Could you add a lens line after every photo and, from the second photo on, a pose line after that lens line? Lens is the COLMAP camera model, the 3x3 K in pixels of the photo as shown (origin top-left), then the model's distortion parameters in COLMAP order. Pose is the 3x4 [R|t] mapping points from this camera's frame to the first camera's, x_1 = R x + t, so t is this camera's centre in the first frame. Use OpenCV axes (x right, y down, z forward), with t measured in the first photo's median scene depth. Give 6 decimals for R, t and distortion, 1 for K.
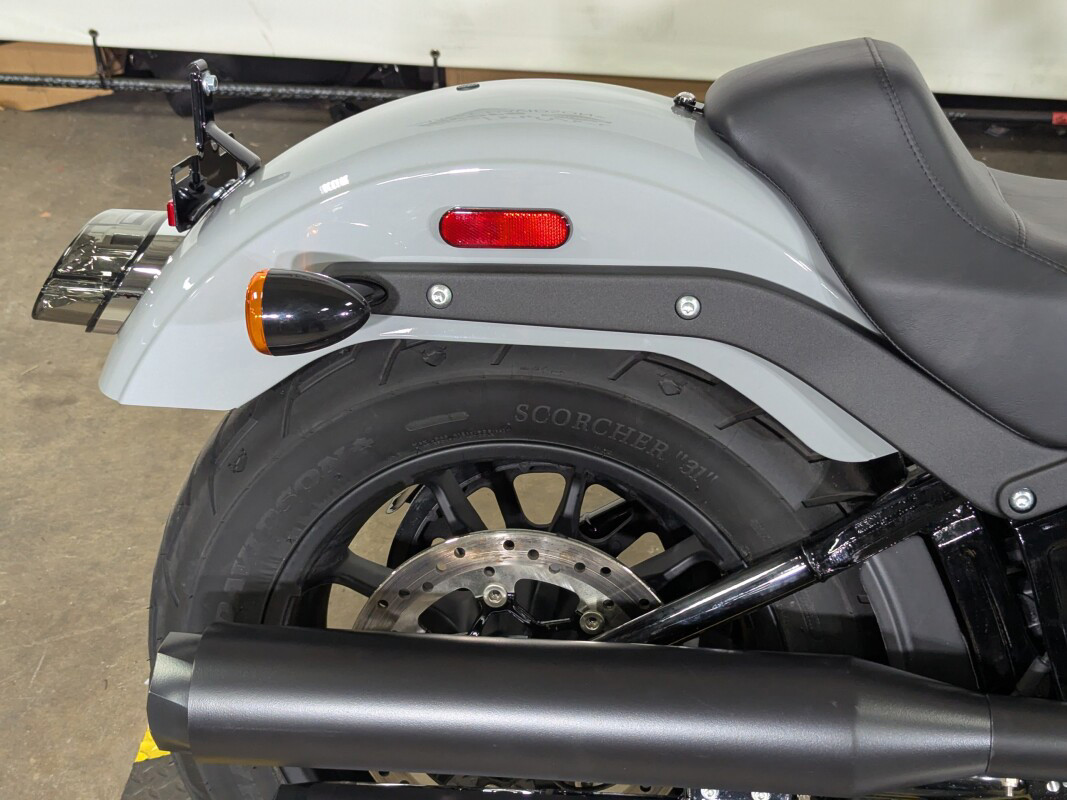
lens RADIAL K [[1599.5, 0, 537.2], [0, 1599.5, 394.9], [0, 0, 1]] dist [0.038996, 0.000000]
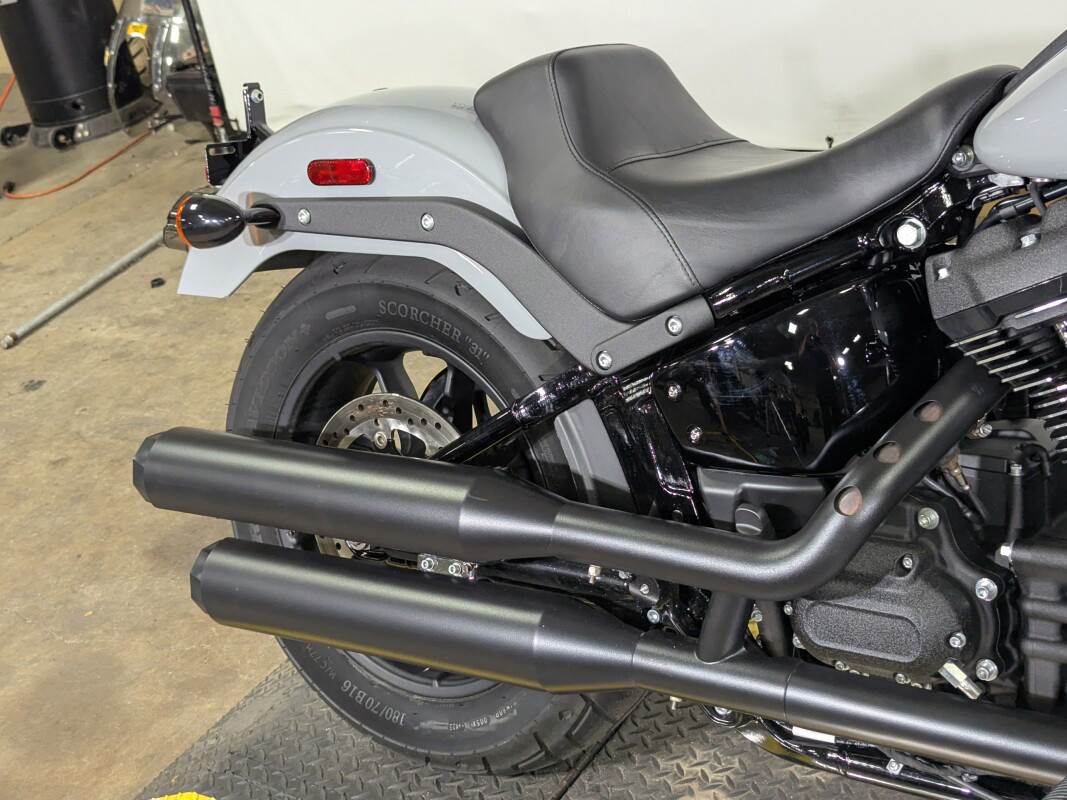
lens RADIAL K [[1599.5, 0, 530.5], [0, 1599.5, 398.0], [0, 0, 1]] dist [0.038996, 0.000000]
pose [[0.861832, 0.059037, -0.503746, 0.857214], [-0.107703, 0.991853, -0.068022, 0.180273], [0.495627, 0.112879, 0.861169, -0.188454]]
